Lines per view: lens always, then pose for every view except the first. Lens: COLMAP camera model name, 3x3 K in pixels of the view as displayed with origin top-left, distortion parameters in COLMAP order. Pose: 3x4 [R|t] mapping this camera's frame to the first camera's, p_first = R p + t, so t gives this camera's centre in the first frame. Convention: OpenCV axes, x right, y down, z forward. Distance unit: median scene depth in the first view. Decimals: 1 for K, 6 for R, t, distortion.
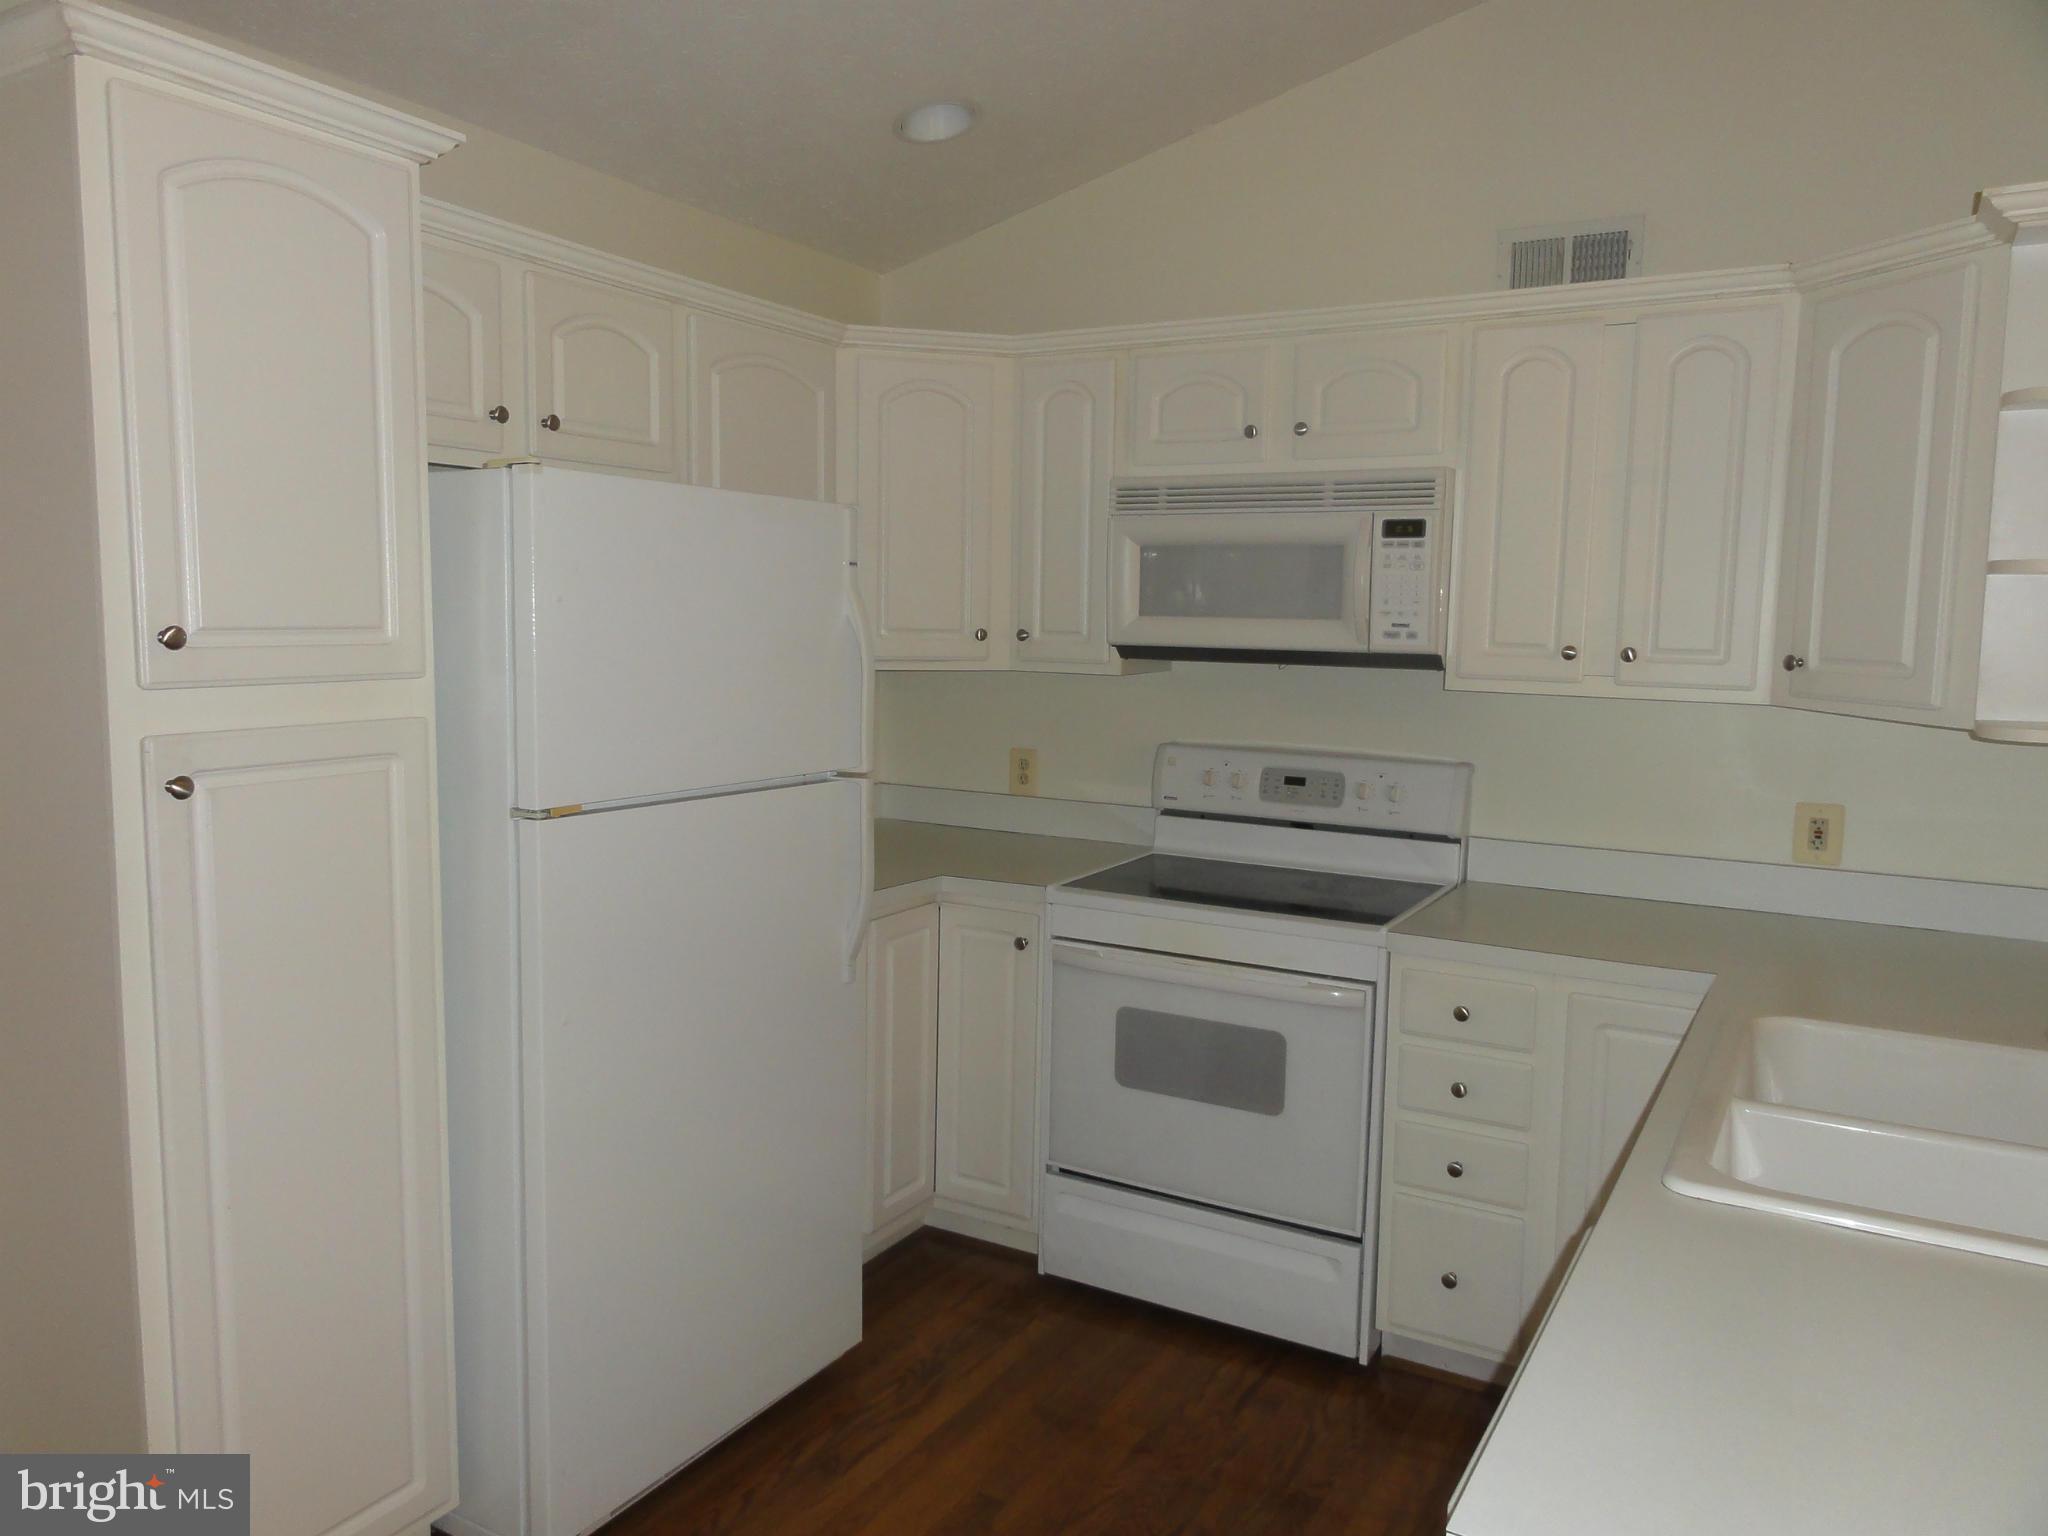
lens RADIAL K [[1438.0, 0, 1025.5], [0, 1438.0, 757.0], [0, 0, 1]] dist [-0.003279, 0.003161]
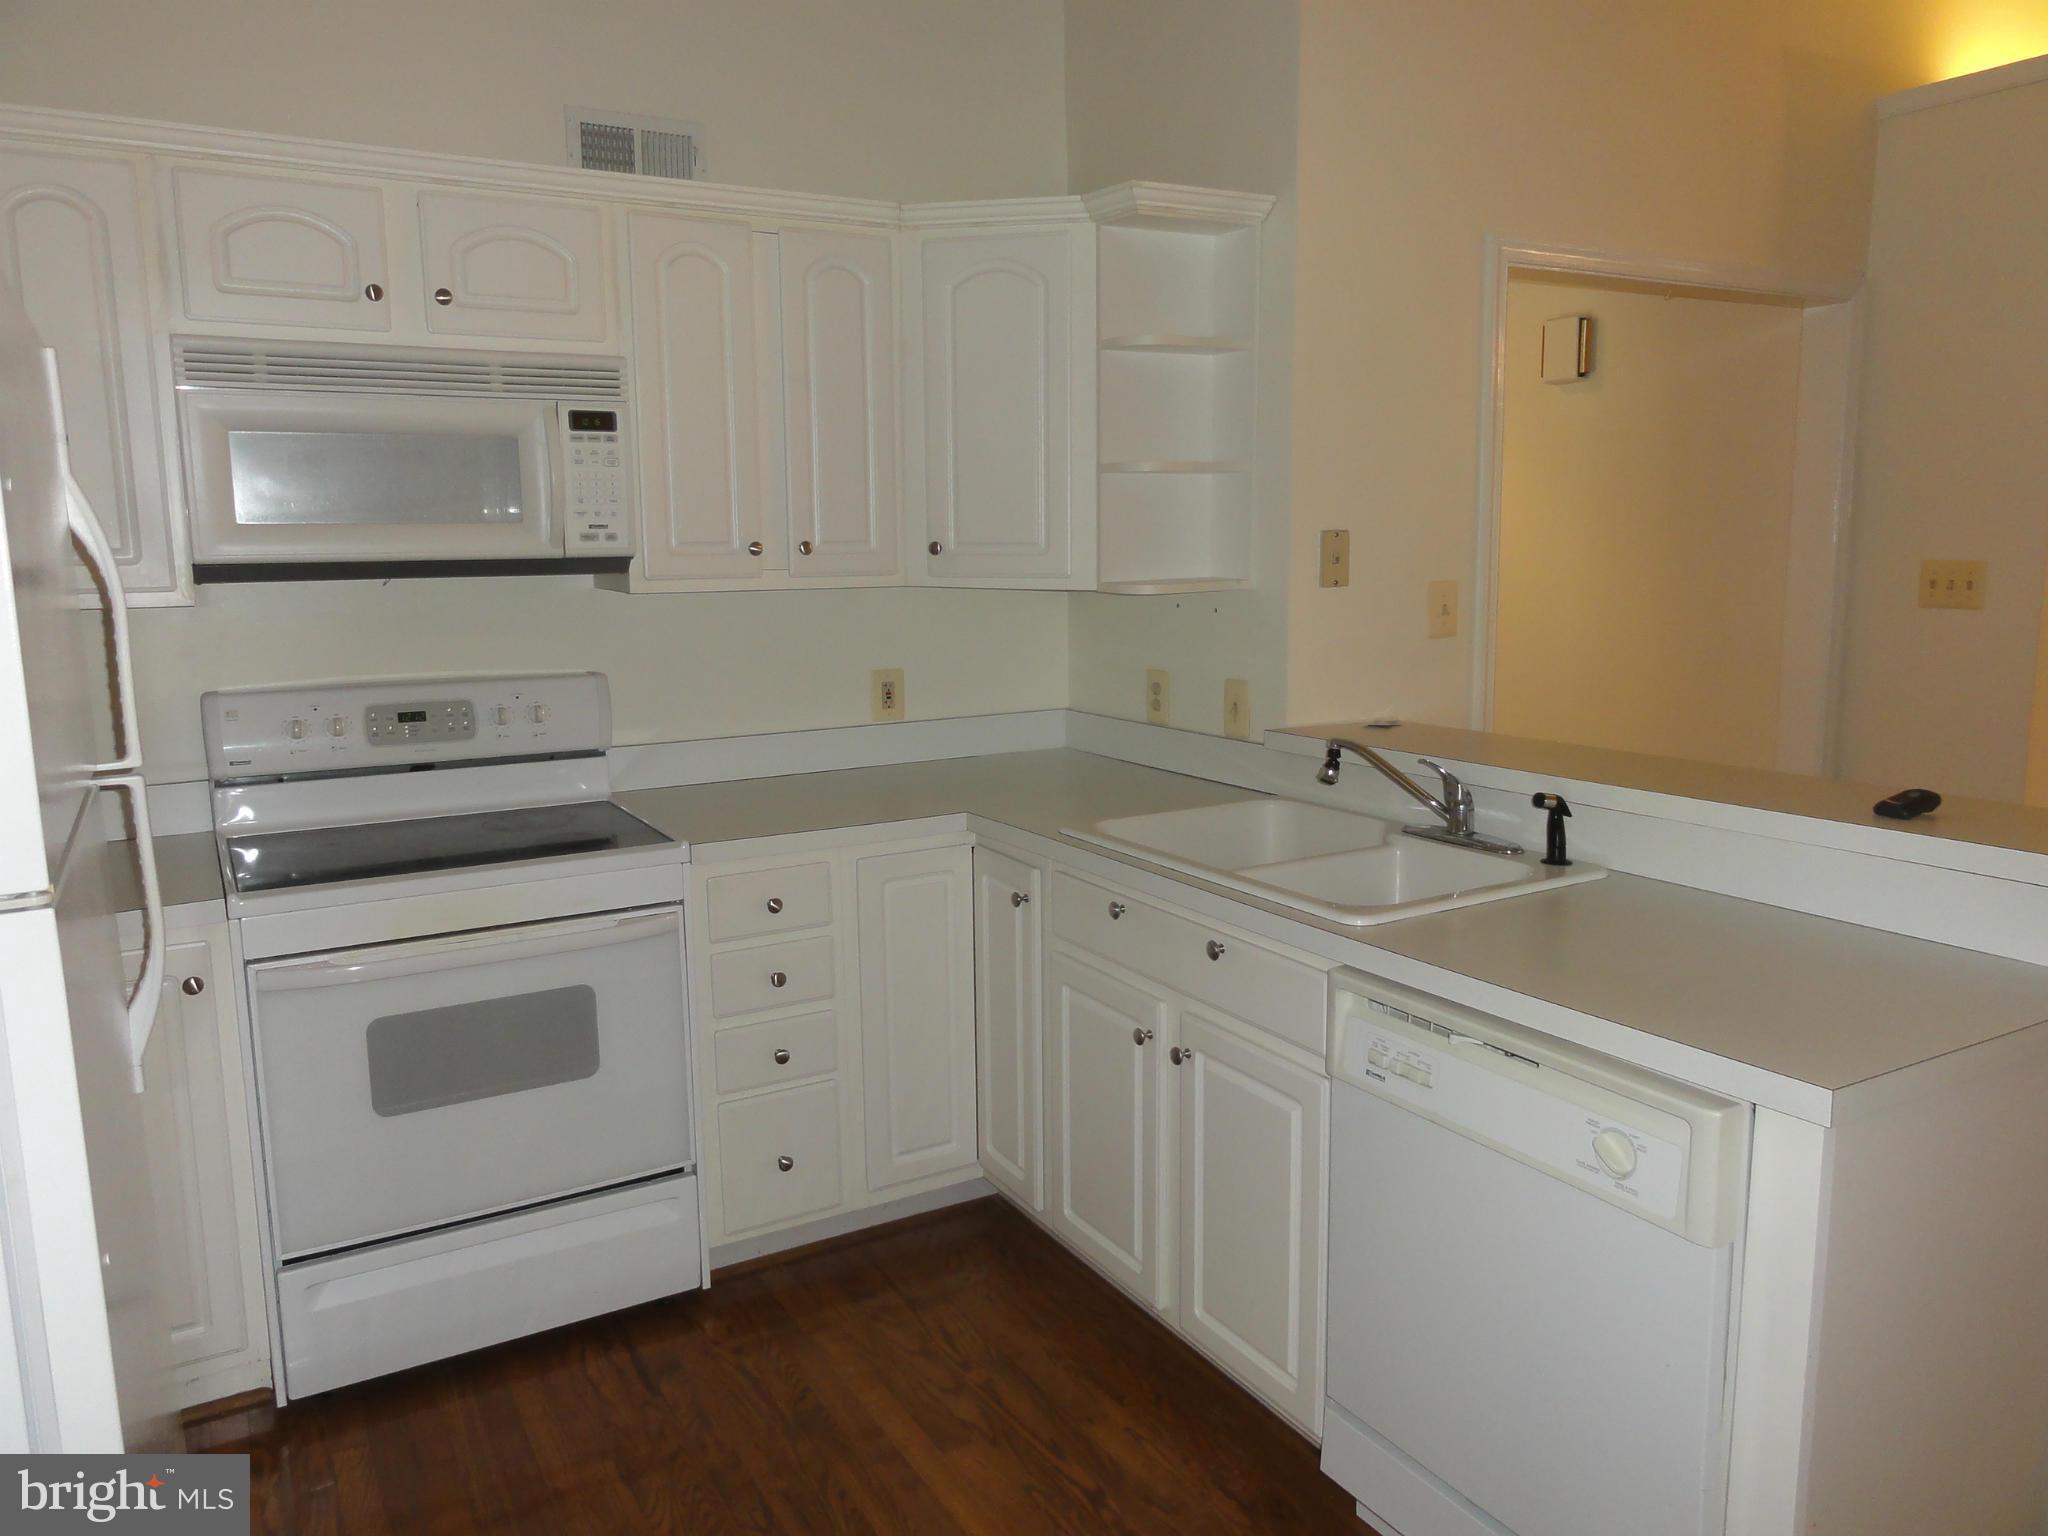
lens RADIAL K [[1438.0, 0, 1025.5], [0, 1438.0, 757.0], [0, 0, 1]] dist [-0.003279, 0.003161]
pose [[0.496002, -0.156184, 0.854160, -0.418302], [0.108981, 0.987109, 0.117210, -0.023127], [-0.861455, 0.034951, 0.506629, 0.294835]]
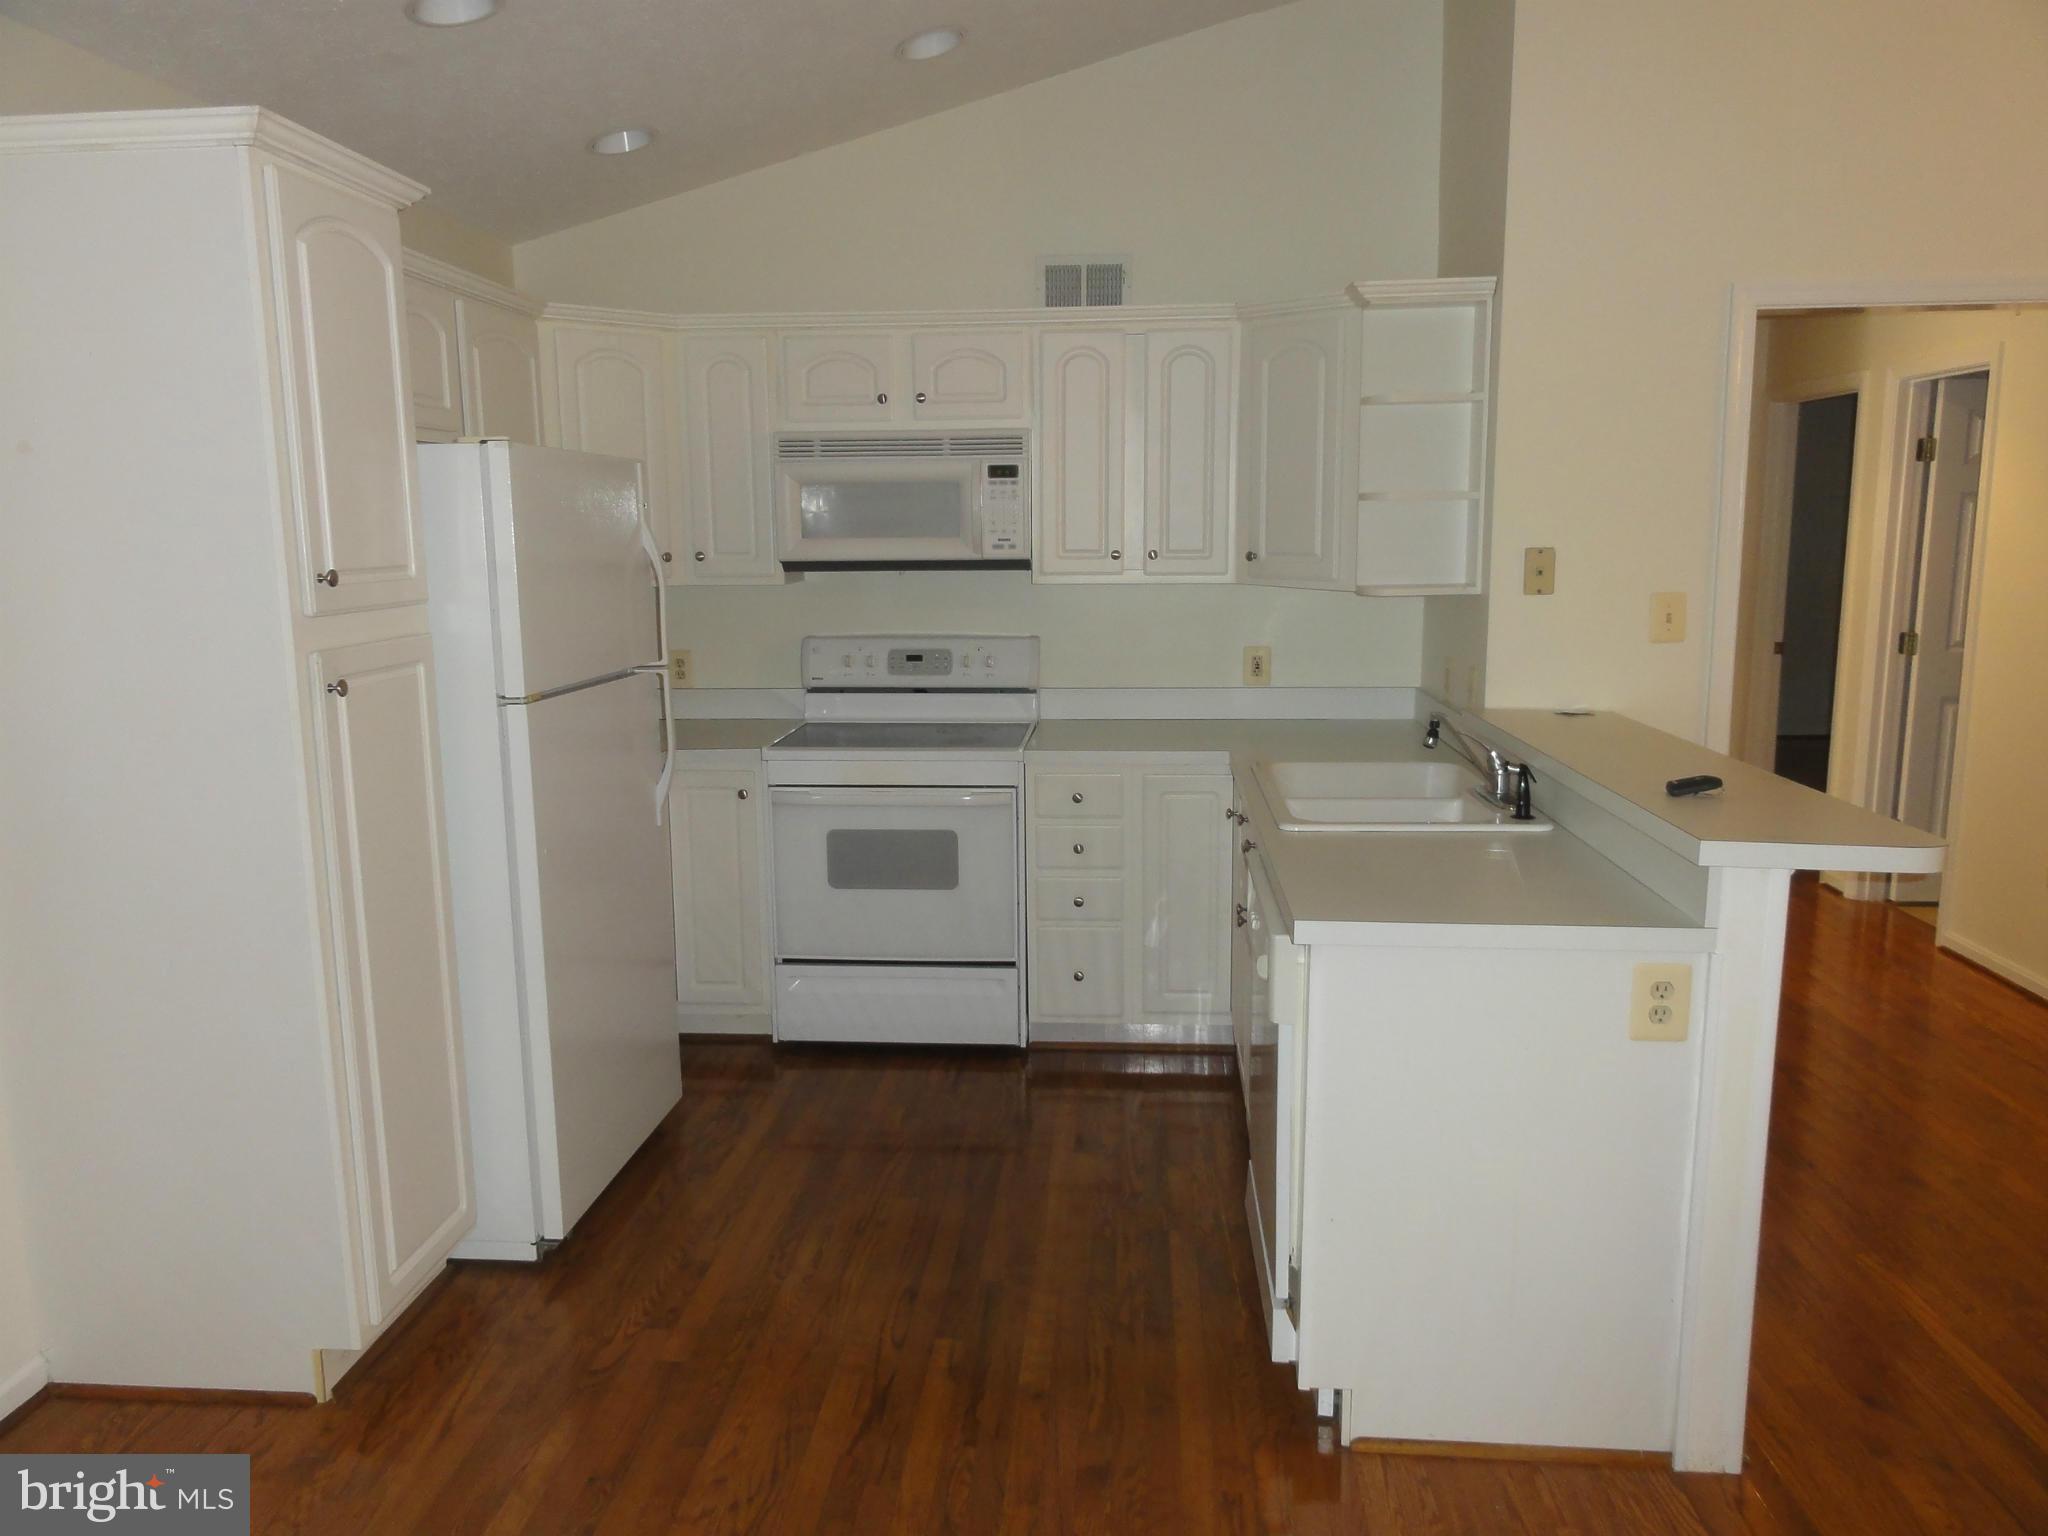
lens RADIAL K [[1438.0, 0, 1025.5], [0, 1438.0, 757.0], [0, 0, 1]] dist [-0.003279, 0.003161]
pose [[0.900460, -0.094368, 0.424577, -0.344614], [0.068367, 0.994754, 0.076101, 0.015588], [-0.429531, -0.039499, 0.902188, -0.303096]]
